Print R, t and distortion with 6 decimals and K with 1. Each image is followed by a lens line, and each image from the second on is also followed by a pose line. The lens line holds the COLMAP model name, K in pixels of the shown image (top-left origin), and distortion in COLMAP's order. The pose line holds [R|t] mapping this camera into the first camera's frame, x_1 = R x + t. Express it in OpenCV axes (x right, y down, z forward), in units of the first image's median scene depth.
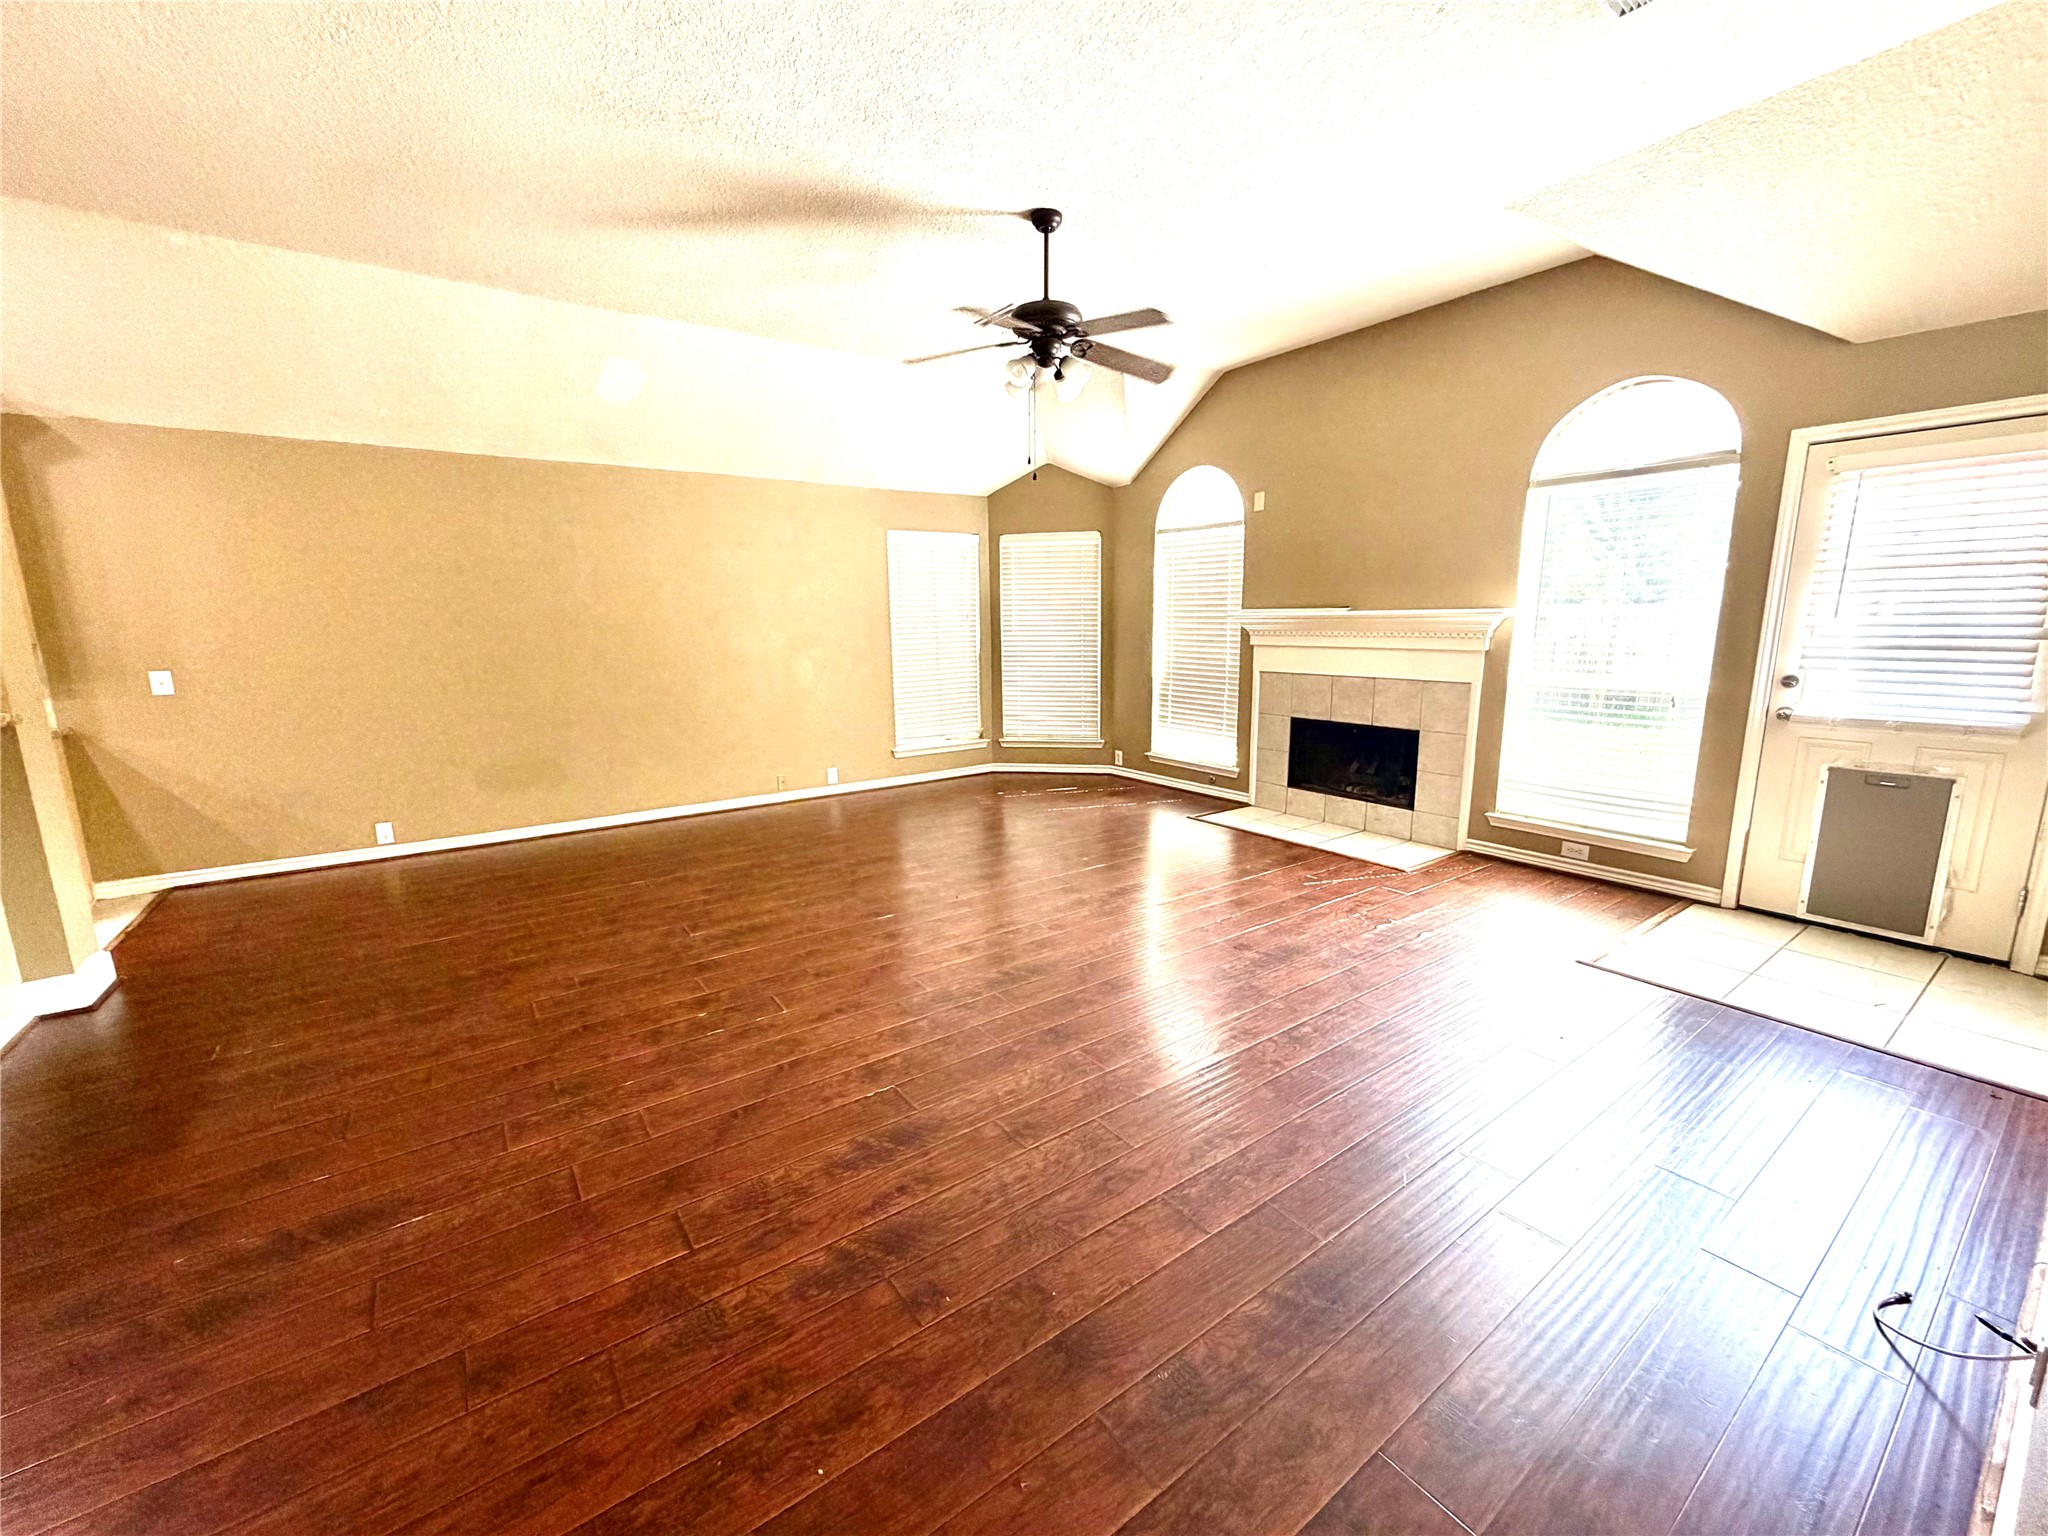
lens RADIAL K [[818.0, 0, 1020.0], [0, 818.0, 770.4], [0, 0, 1]] dist [-0.000345, 0.000751]
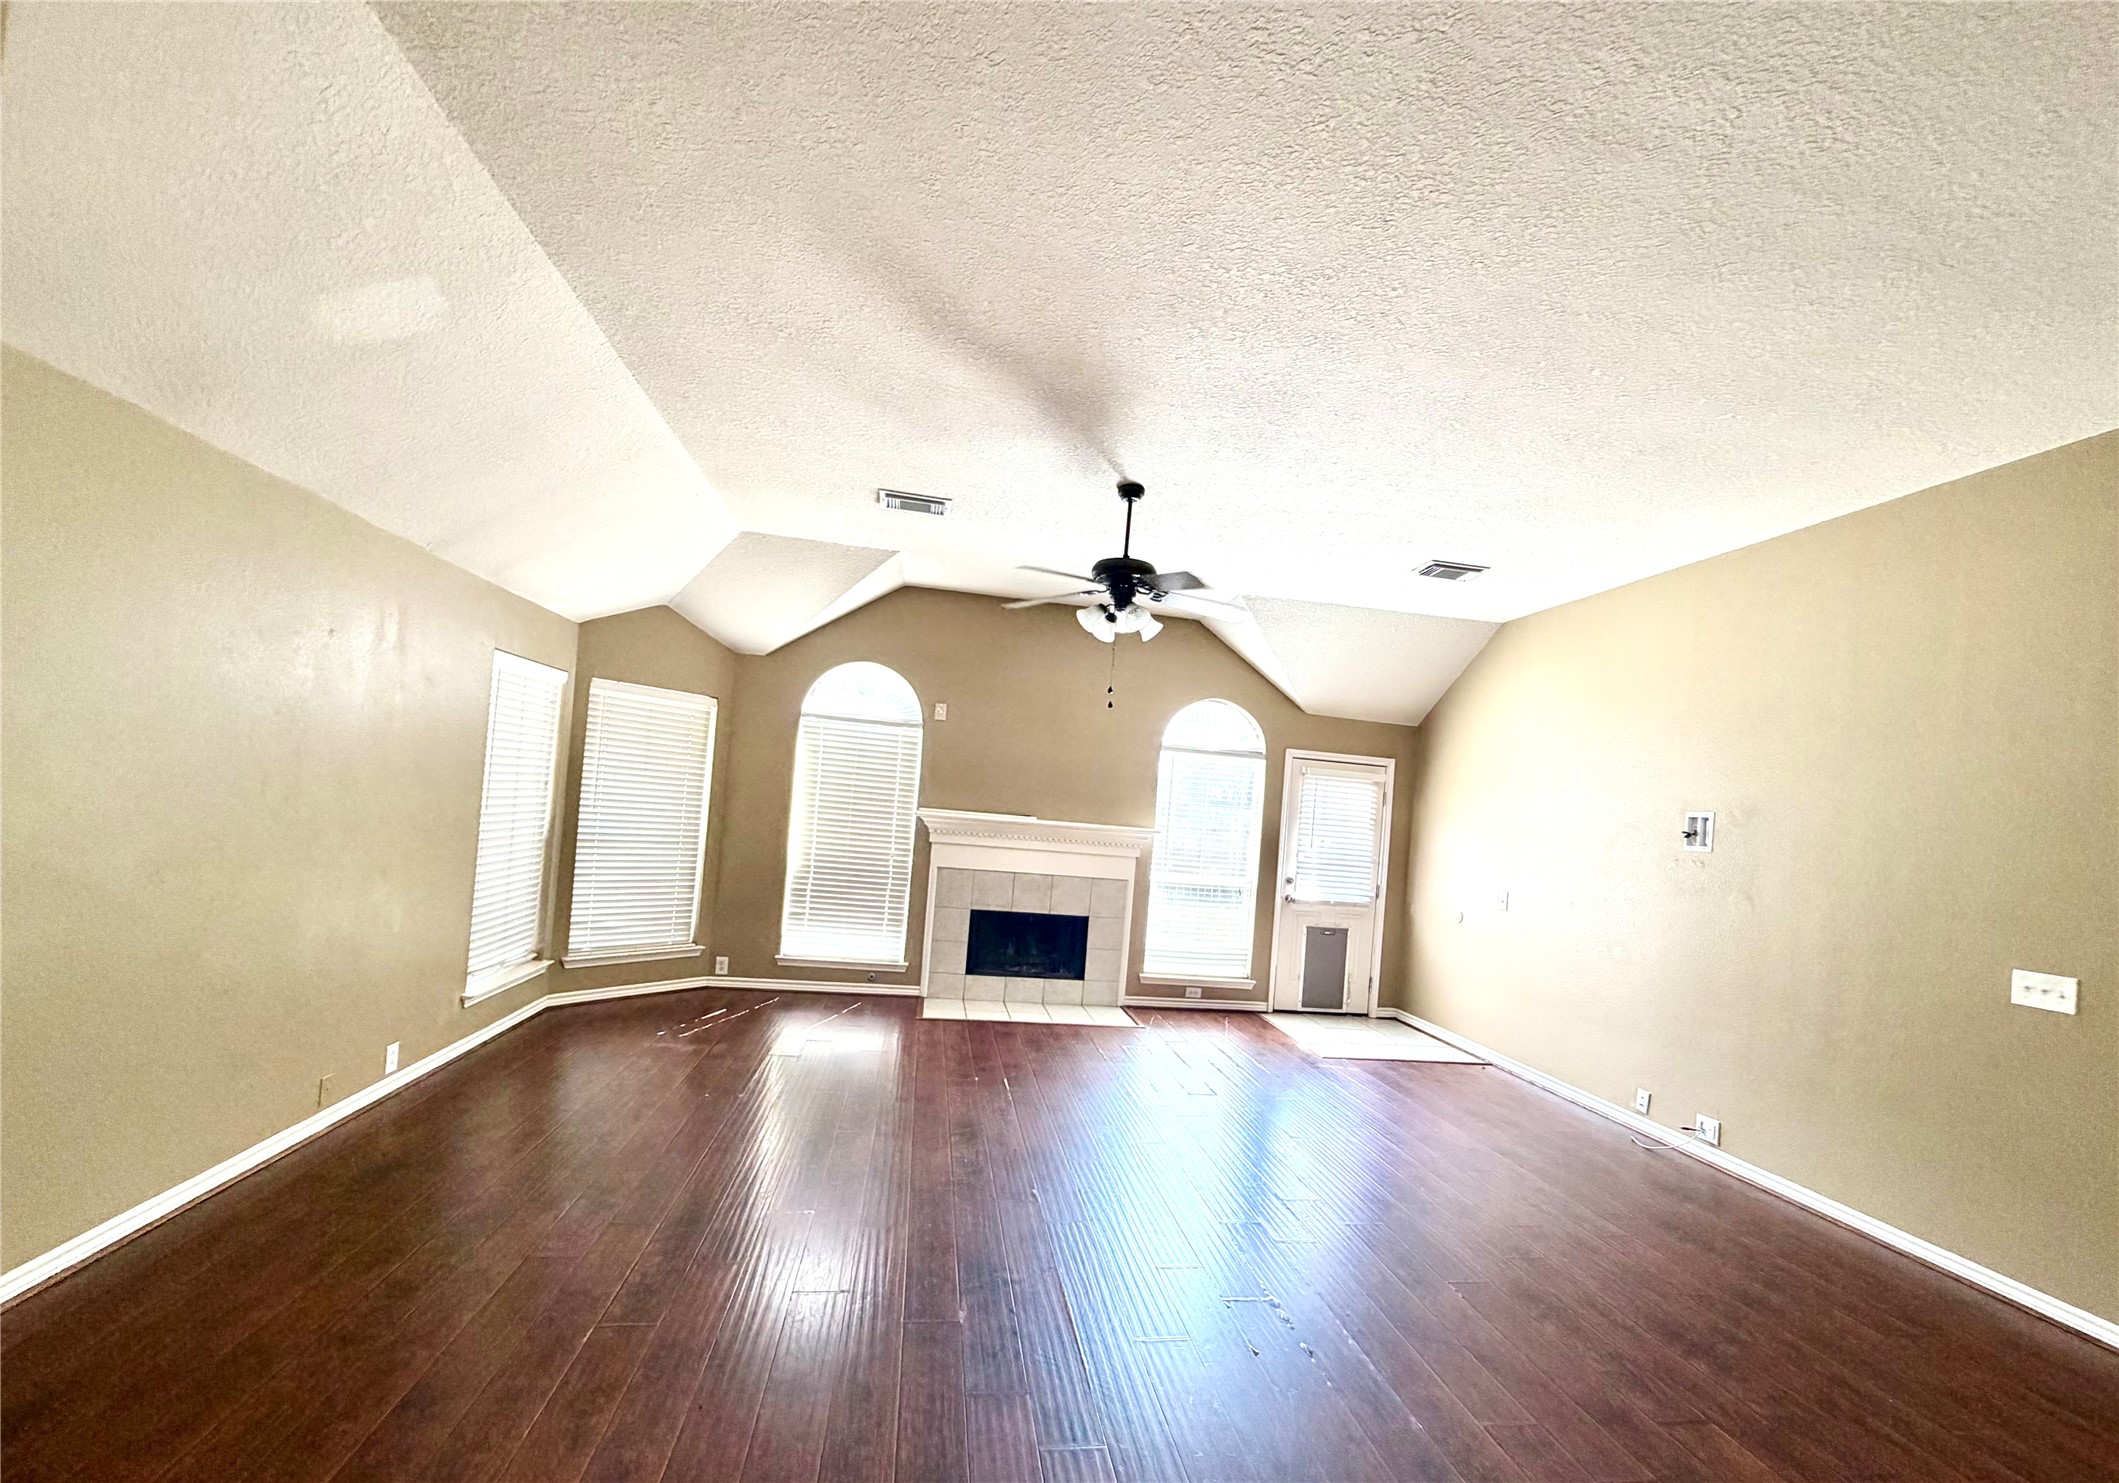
lens RADIAL K [[846.2, 0, 1055.5], [0, 846.2, 799.3], [0, 0, 1]] dist [0.000870, 0.000171]
pose [[0.449159, 0.060183, 0.891423, -0.792974], [0.078655, 0.991191, -0.106550, -0.101862], [-0.889983, 0.117973, 0.440469, 0.478504]]
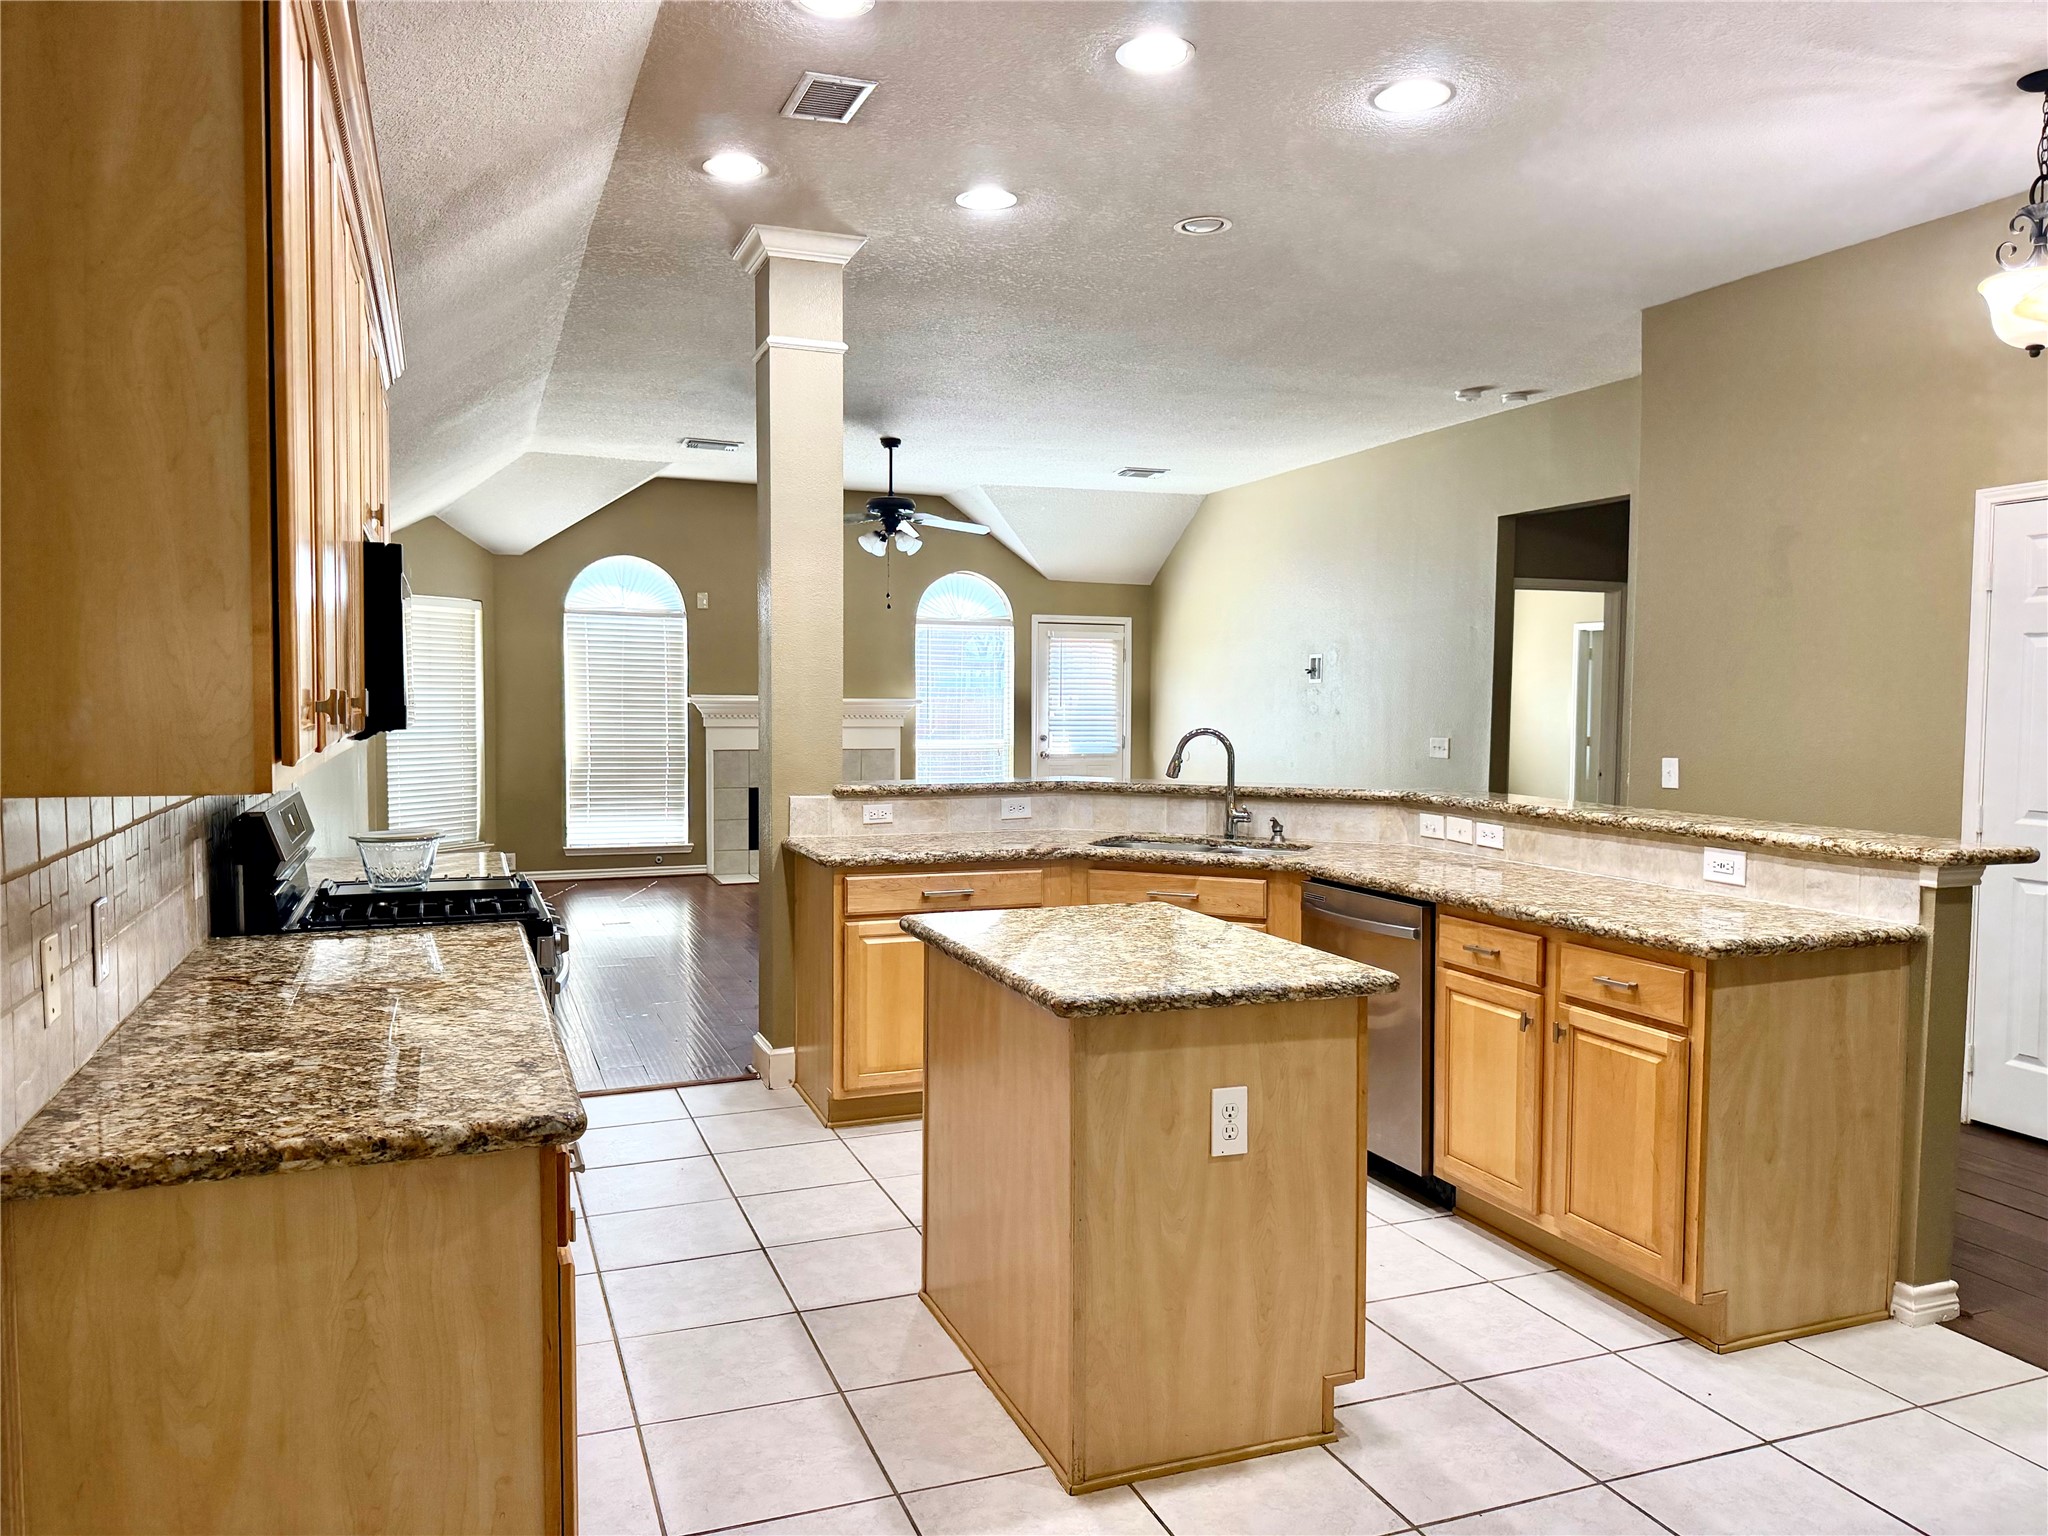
lens RADIAL K [[1443.5, 0, 1013.4], [0, 1443.5, 772.2], [0, 0, 1]] dist [0.109329, -0.177886]
pose [[0.250597, -0.037766, 0.967355, -1.924039], [0.167169, 0.985916, -0.004815, -0.018556], [-0.953549, 0.162919, 0.253381, 0.158179]]
